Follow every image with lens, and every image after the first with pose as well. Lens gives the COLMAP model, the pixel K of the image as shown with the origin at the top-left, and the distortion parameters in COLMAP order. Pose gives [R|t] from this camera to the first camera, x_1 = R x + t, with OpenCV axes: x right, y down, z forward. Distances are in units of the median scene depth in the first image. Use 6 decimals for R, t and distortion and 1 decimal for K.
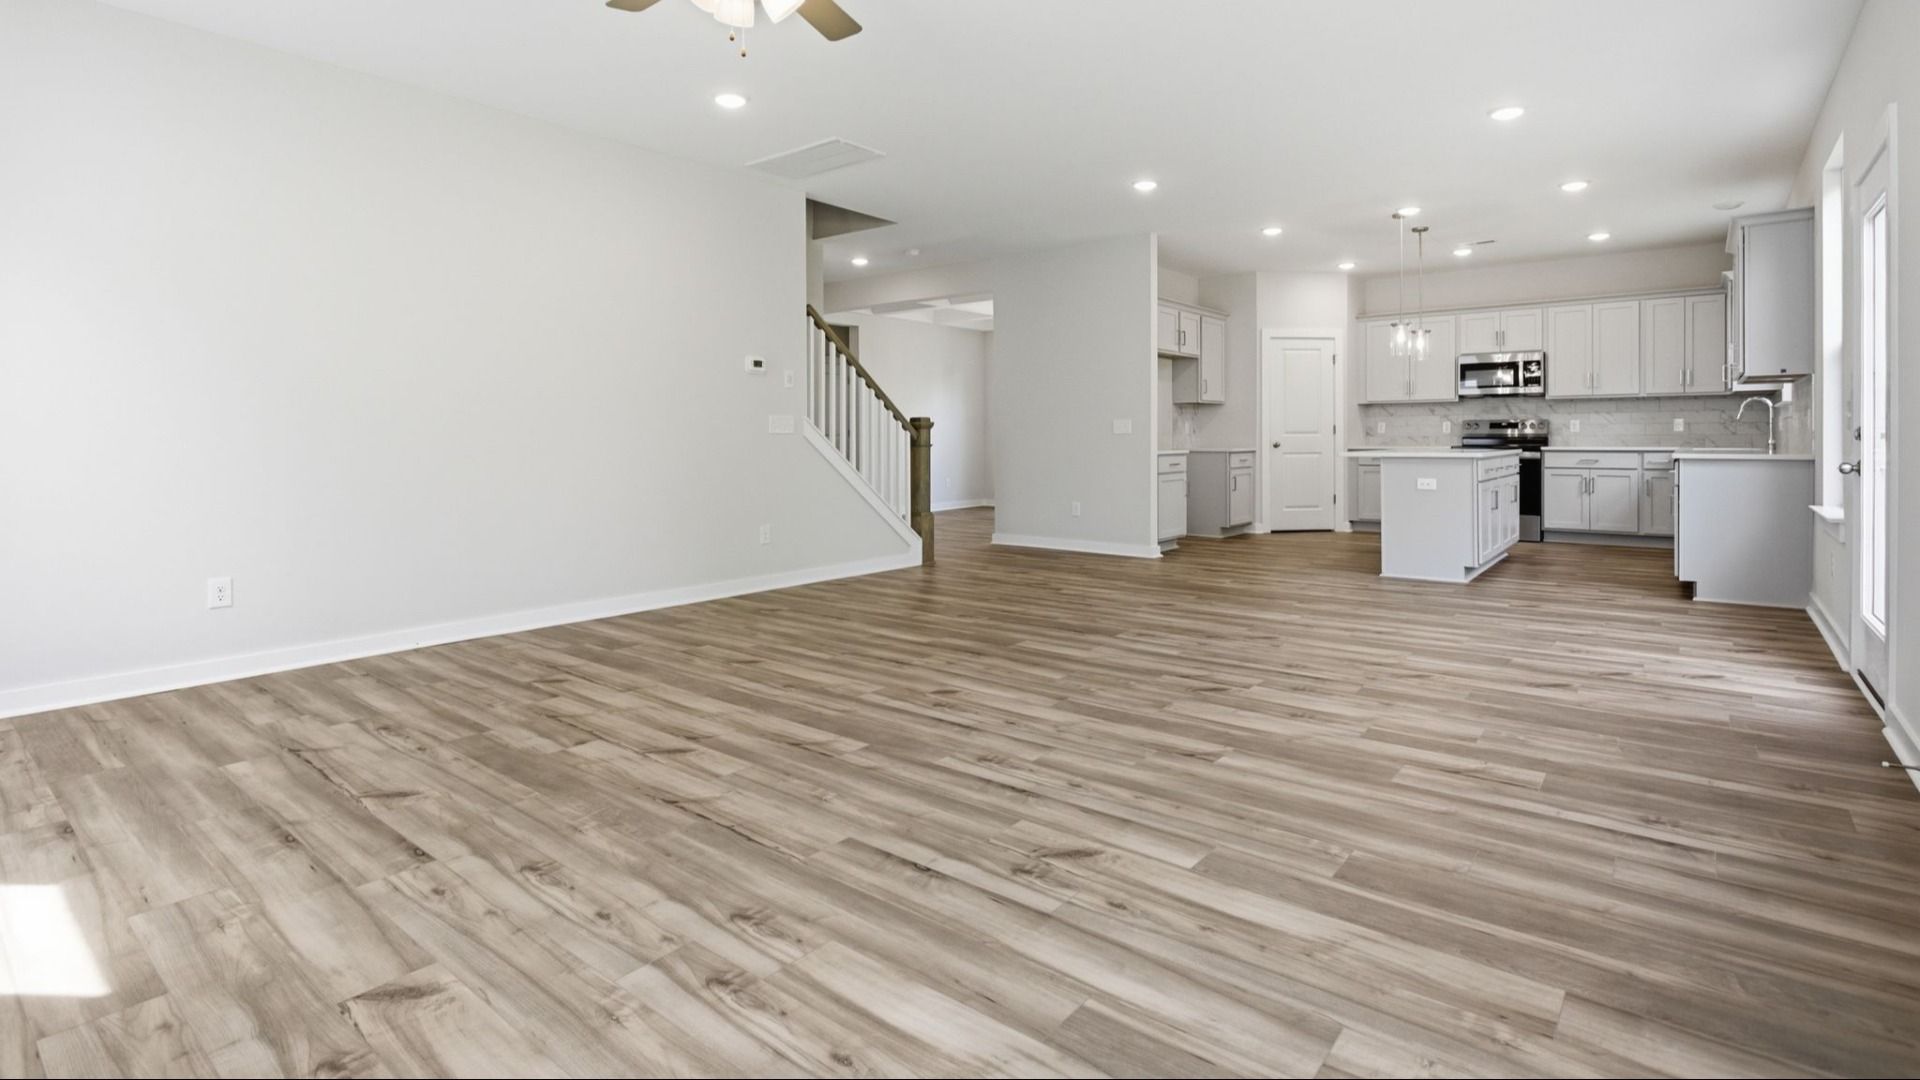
lens RADIAL K [[925.2, 0, 954.8], [0, 925.2, 435.5], [0, 0, 1]] dist [-0.001239, 0.000073]
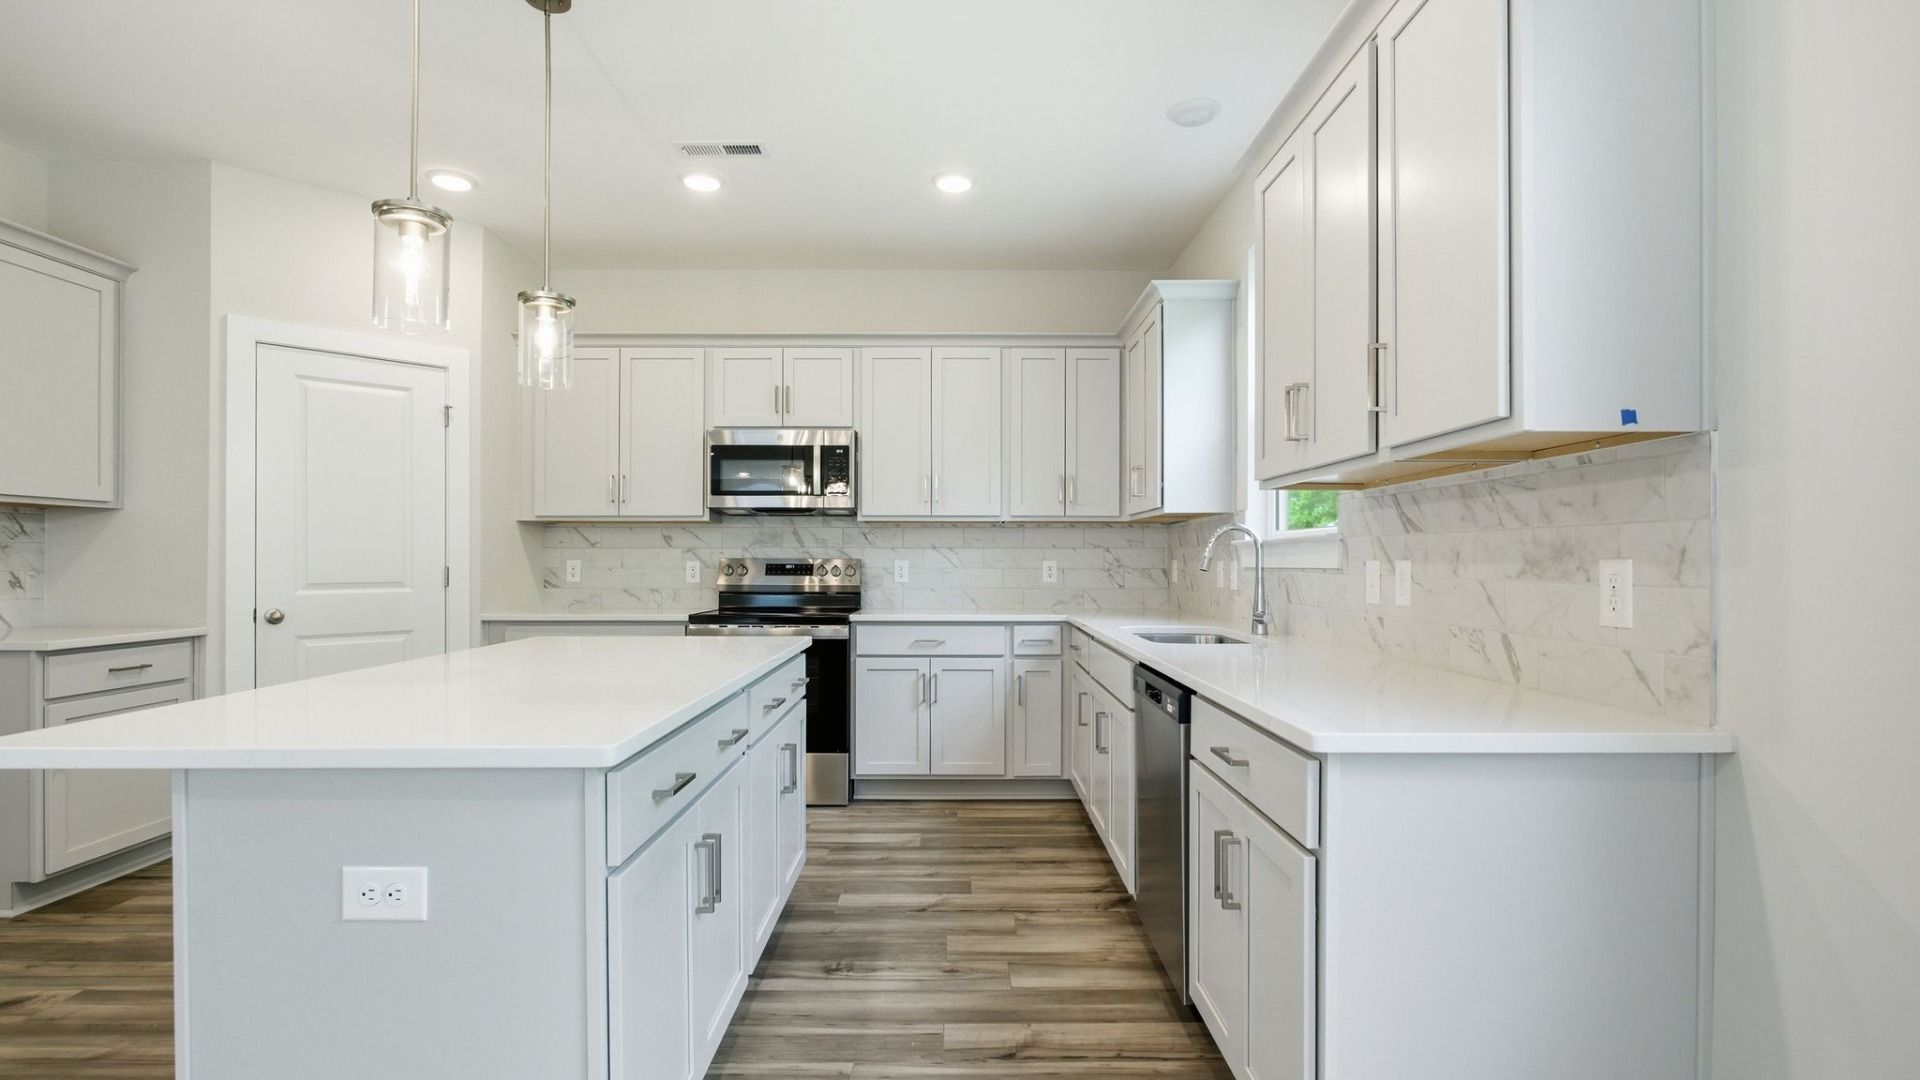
lens RADIAL K [[895.6, 0, 960.7], [0, 895.6, 552.9], [0, 0, 1]] dist [0.000067, -0.000110]
pose [[0.769349, 0.009704, 0.638755, 0.367582], [-0.004959, 0.999945, -0.009218, -0.017134], [-0.638810, 0.003924, 0.769355, 0.585051]]
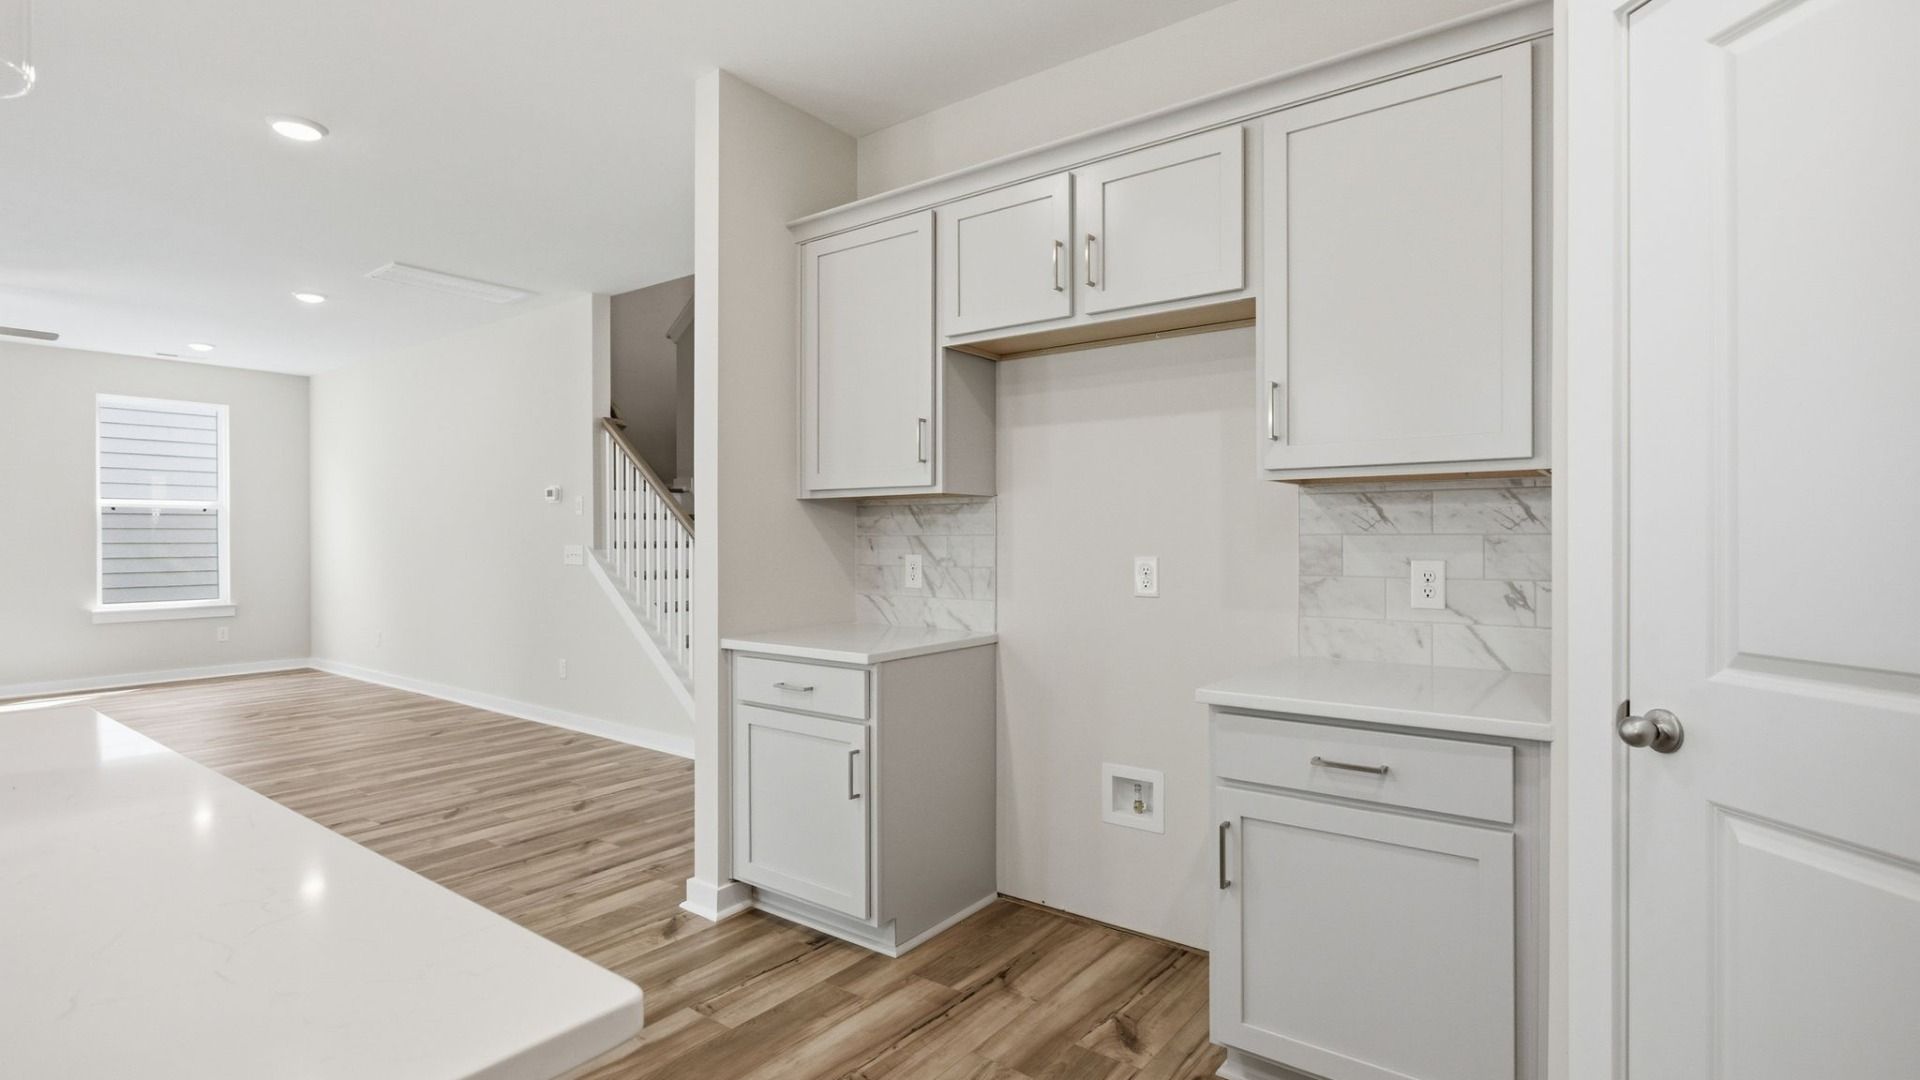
lens RADIAL K [[906.2, 0, 934.6], [0, 906.2, 540.9], [0, 0, 1]] dist [0.003107, 0.000569]
pose [[0.033501, 0.007078, -0.999414, 0.542312], [0.001689, 0.999973, 0.007139, -0.023630], [0.999437, -0.001927, 0.033488, 0.986923]]
